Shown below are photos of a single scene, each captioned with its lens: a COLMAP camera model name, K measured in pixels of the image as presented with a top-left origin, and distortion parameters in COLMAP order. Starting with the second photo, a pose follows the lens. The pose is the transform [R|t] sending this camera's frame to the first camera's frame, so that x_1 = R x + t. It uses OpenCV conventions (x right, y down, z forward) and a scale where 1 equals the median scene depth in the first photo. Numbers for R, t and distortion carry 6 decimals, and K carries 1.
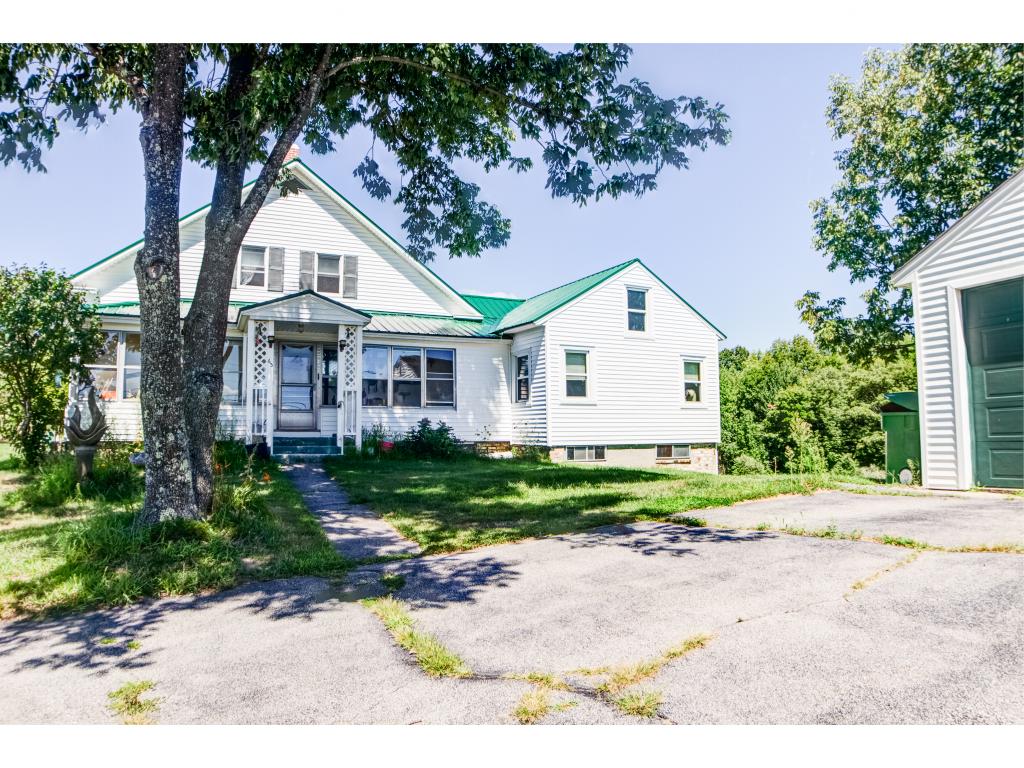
lens RADIAL K [[661.0, 0, 508.0], [0, 661.0, 388.2], [0, 0, 1]] dist [-0.117552, 0.046207]
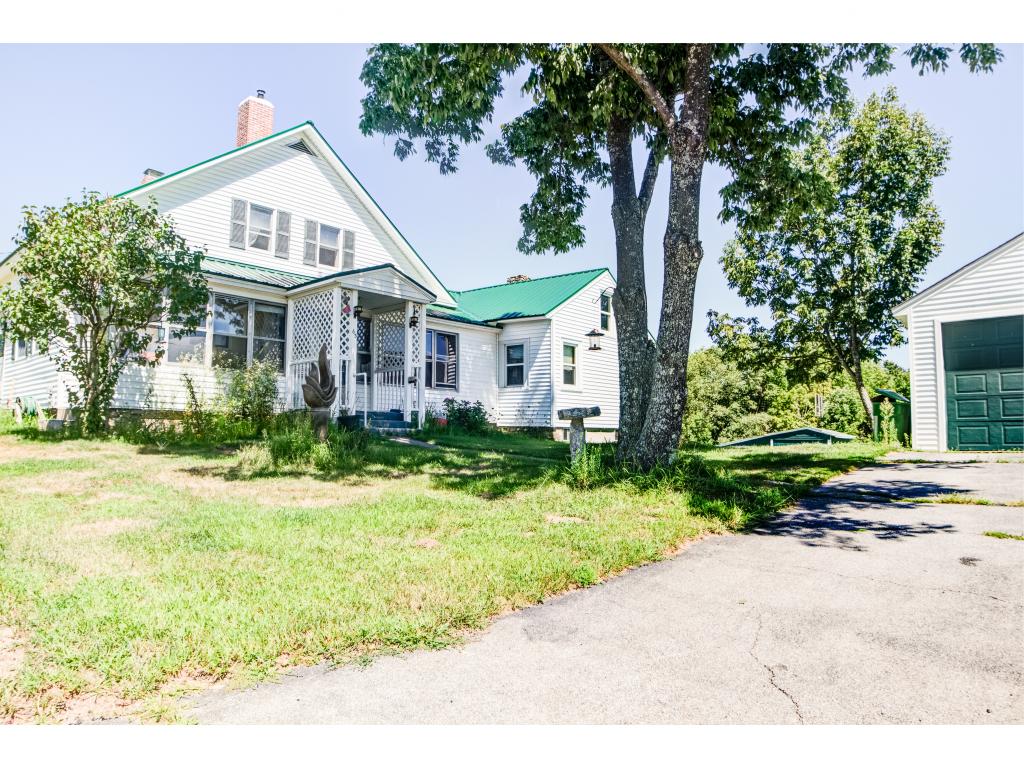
lens RADIAL K [[661.0, 0, 508.0], [0, 661.0, 388.2], [0, 0, 1]] dist [-0.117552, 0.046207]
pose [[0.913336, 0.043849, 0.404840, -0.488381], [-0.045099, 0.998962, -0.006455, 0.034219], [-0.404703, -0.012362, 0.914365, 0.009662]]
